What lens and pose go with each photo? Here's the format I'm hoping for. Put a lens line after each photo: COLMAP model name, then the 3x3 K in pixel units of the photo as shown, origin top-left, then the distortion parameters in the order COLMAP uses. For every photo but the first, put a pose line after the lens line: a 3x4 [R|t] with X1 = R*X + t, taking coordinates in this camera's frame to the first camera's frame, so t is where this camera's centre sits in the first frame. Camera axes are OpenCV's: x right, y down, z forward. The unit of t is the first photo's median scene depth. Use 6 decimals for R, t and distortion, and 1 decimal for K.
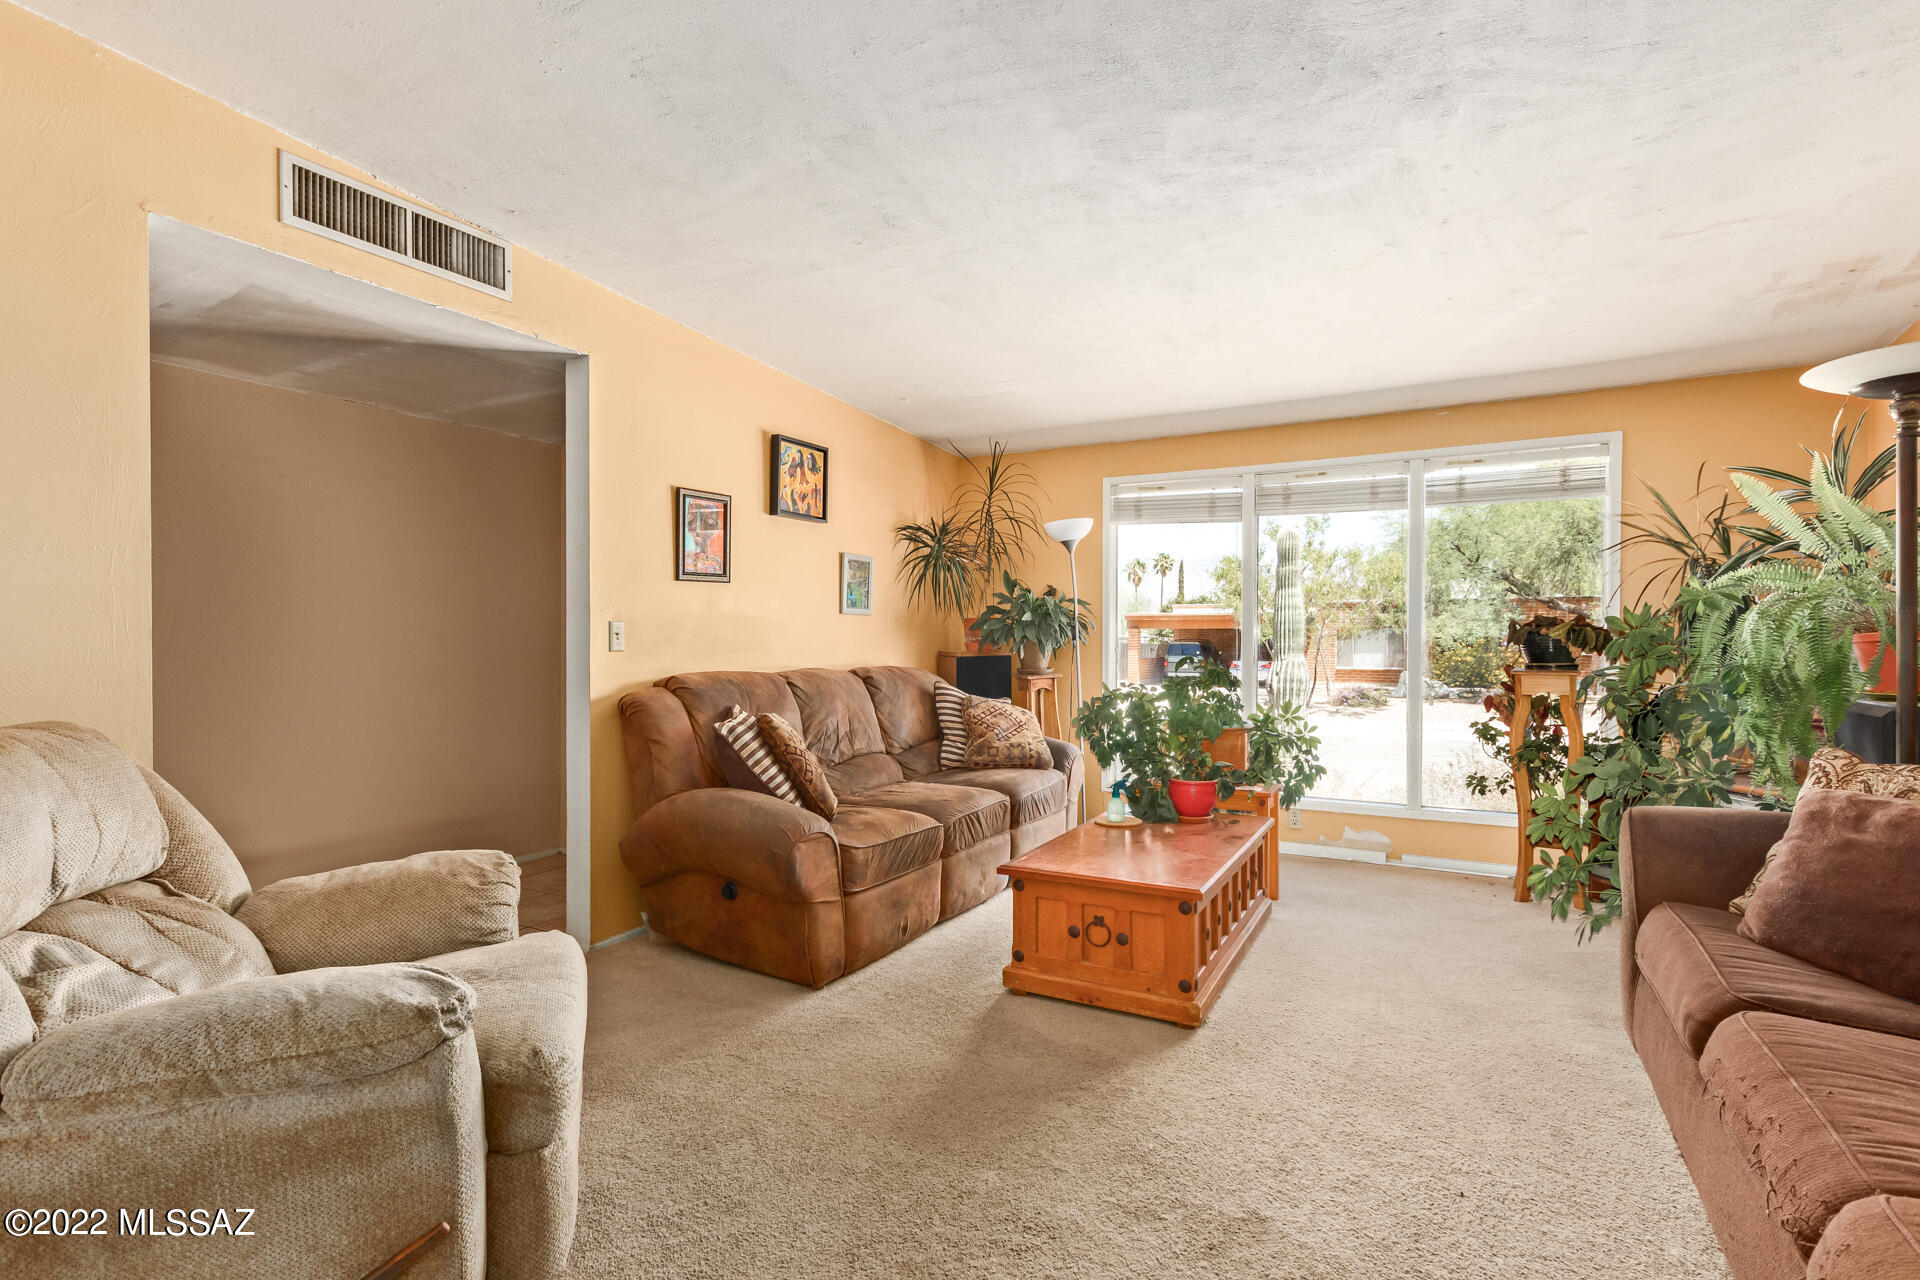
lens RADIAL K [[896.5, 0, 949.1], [0, 896.5, 643.5], [0, 0, 1]] dist [0.018645, -0.000325]
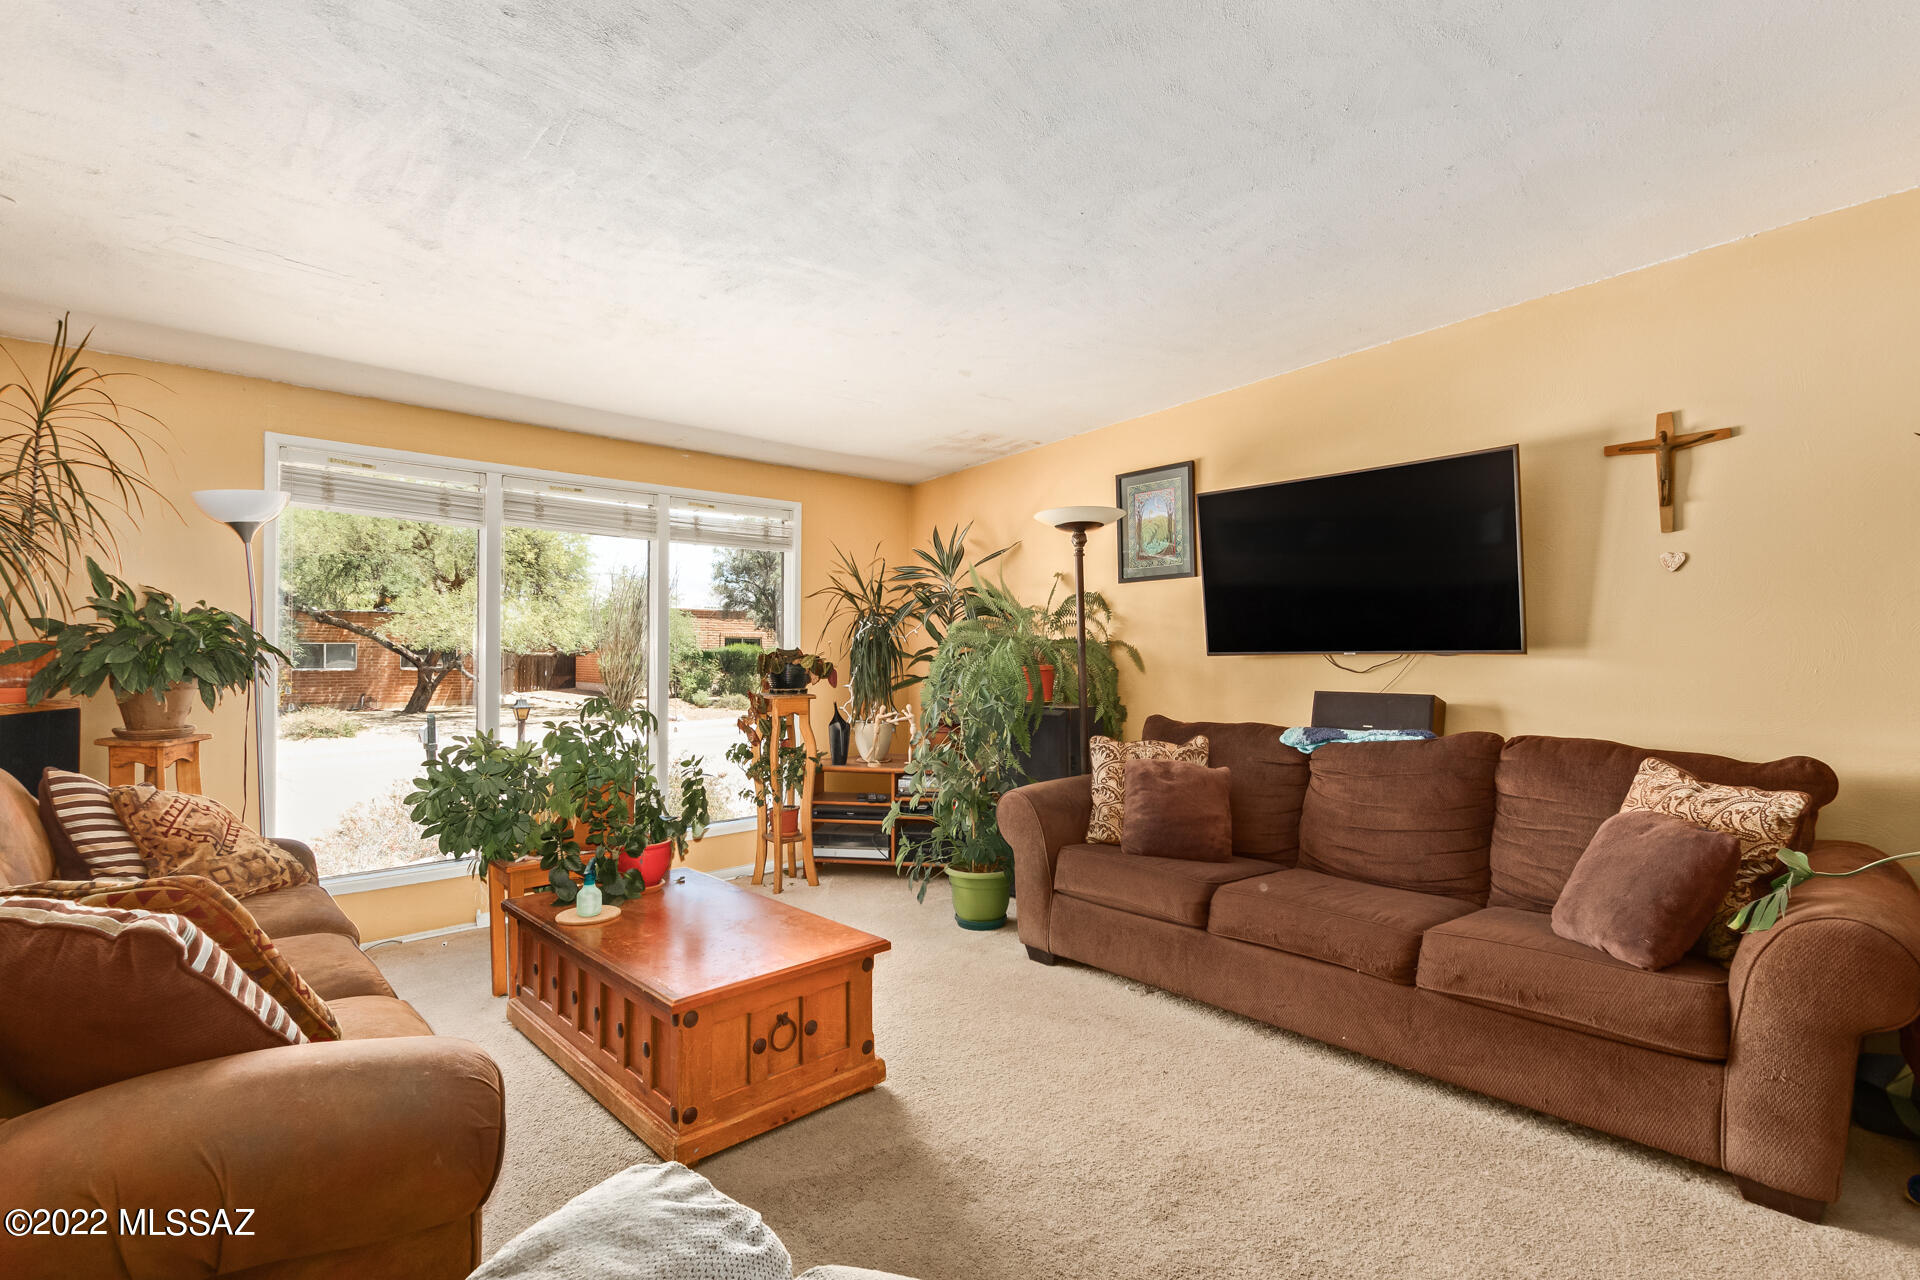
lens RADIAL K [[934.6, 0, 952.6], [0, 934.6, 645.0], [0, 0, 1]] dist [0.023988, 0.000125]
pose [[0.302655, 0.004273, 0.953091, -0.562971], [0.007293, 0.999950, -0.006799, -0.032173], [-0.953072, 0.009009, 0.302609, 0.518440]]
